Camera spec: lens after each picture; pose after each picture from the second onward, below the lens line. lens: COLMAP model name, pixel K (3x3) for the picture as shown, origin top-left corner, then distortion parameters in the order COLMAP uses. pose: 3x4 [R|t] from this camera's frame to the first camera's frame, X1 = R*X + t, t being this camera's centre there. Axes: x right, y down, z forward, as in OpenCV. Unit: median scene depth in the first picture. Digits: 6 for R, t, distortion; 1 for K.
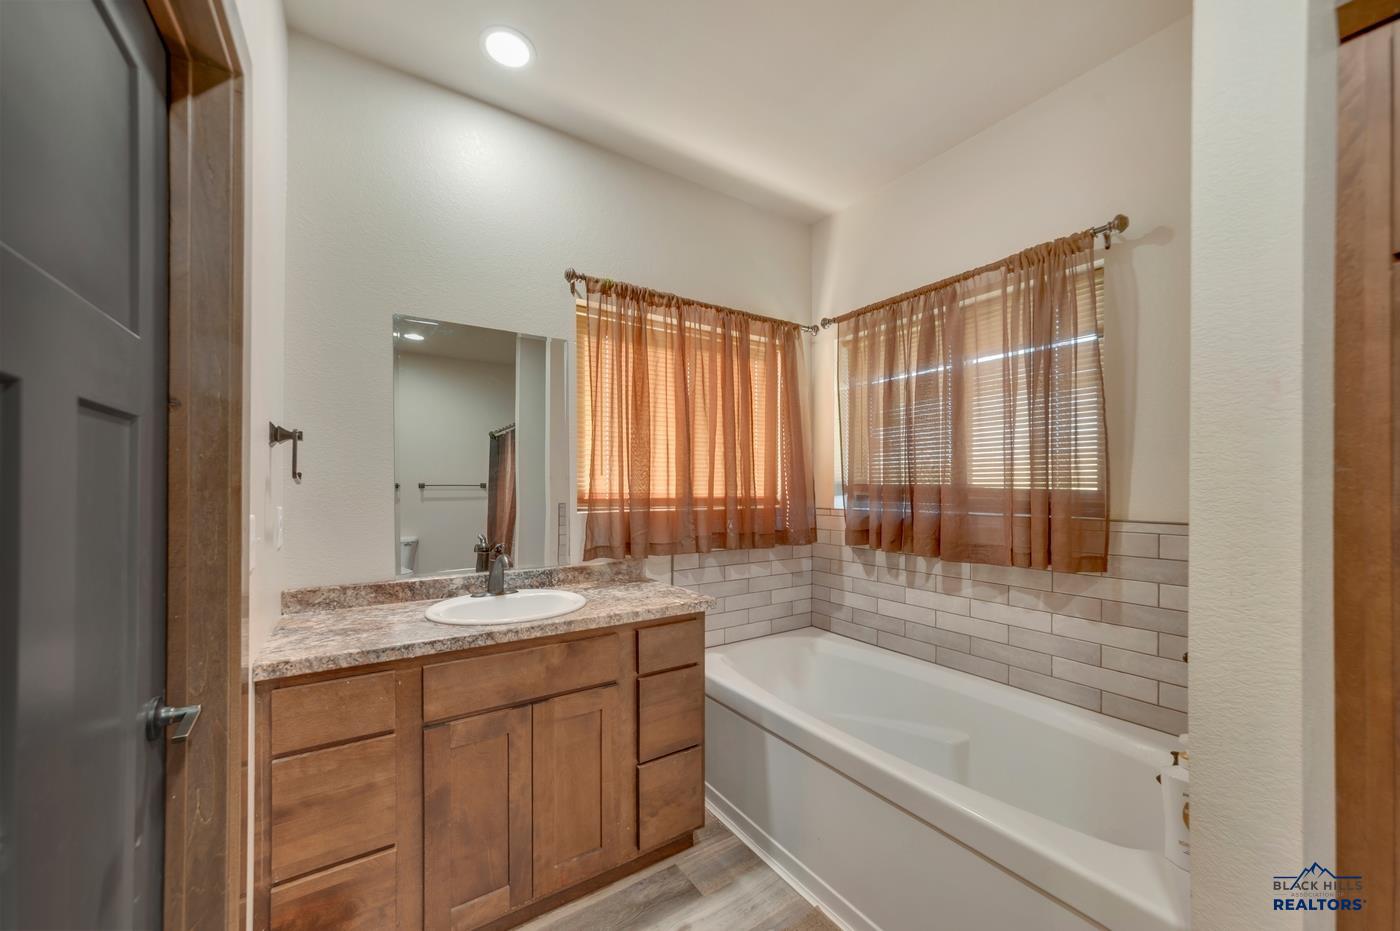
lens RADIAL K [[513.4, 0, 697.1], [0, 513.4, 493.0], [0, 0, 1]] dist [-0.004298, -0.000272]
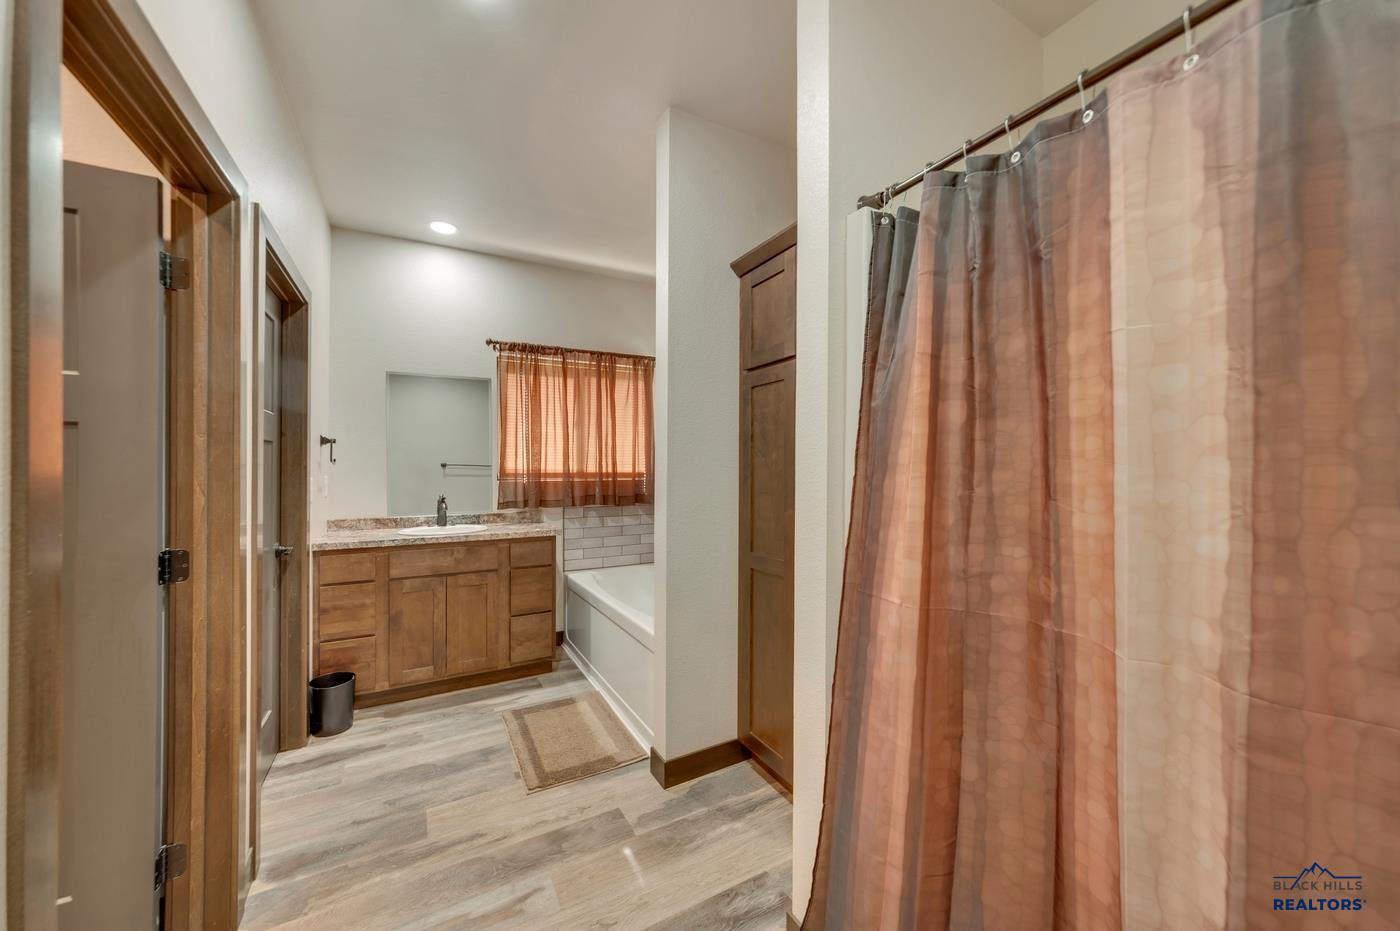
lens RADIAL K [[522.9, 0, 719.4], [0, 522.9, 470.2], [0, 0, 1]] dist [-0.021086, -0.000081]
pose [[0.998283, -0.000929, -0.058562, 0.710653], [0.000776, 0.999996, -0.002632, 0.009996], [0.058564, 0.002582, 0.998280, -0.783458]]
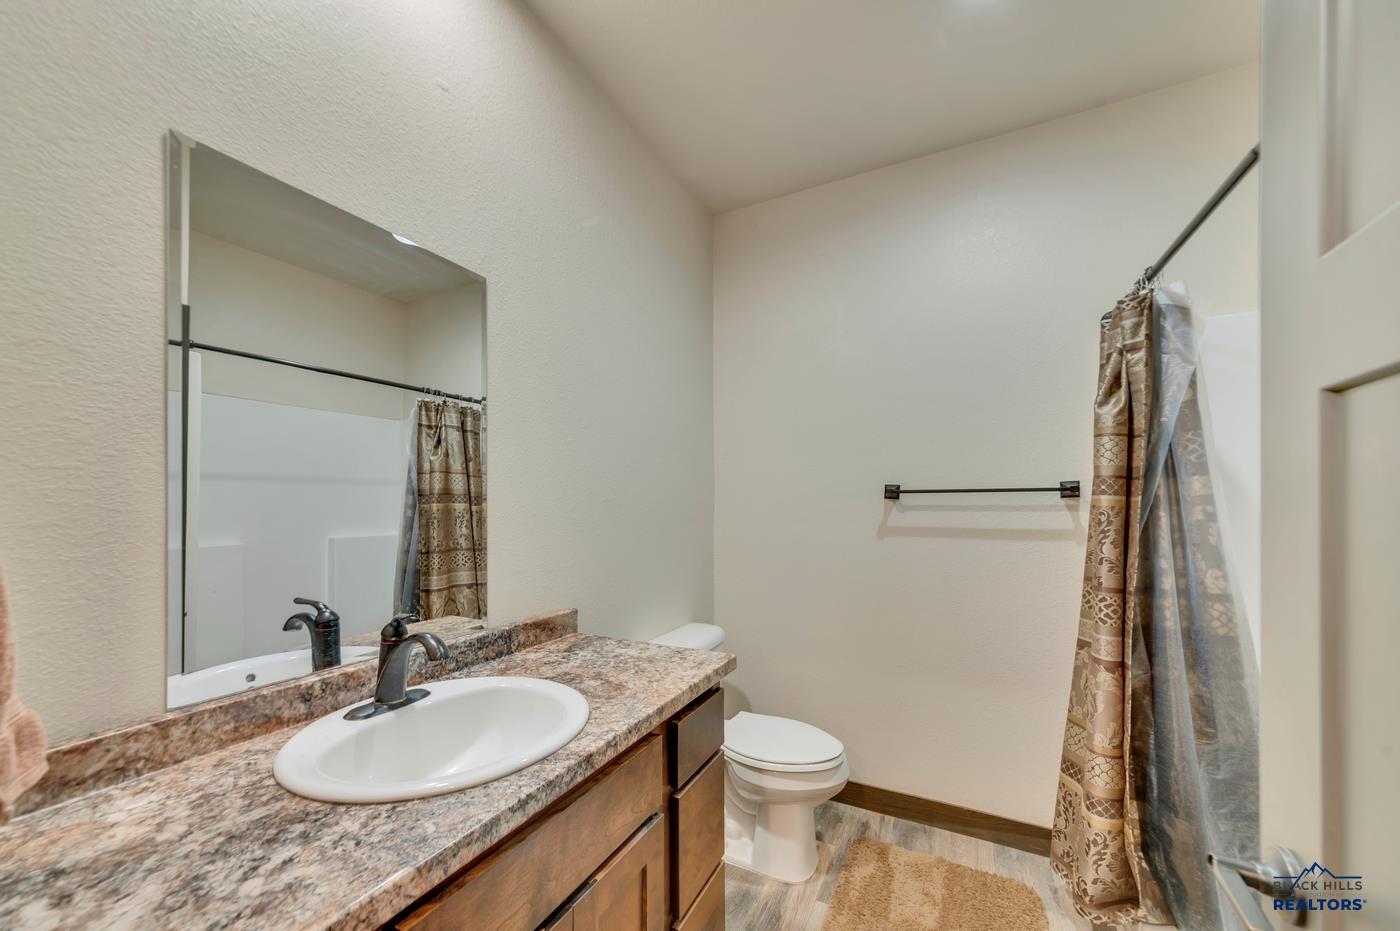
lens RADIAL K [[503.9, 0, 678.4], [0, 503.9, 516.0], [0, 0, 1]] dist [-0.000321, 0.000051]
pose [[0.883419, -0.012834, 0.468408, -0.463597], [0.014761, 0.999891, -0.000443, 0.002390], [-0.468351, 0.007306, 0.883512, 0.355817]]
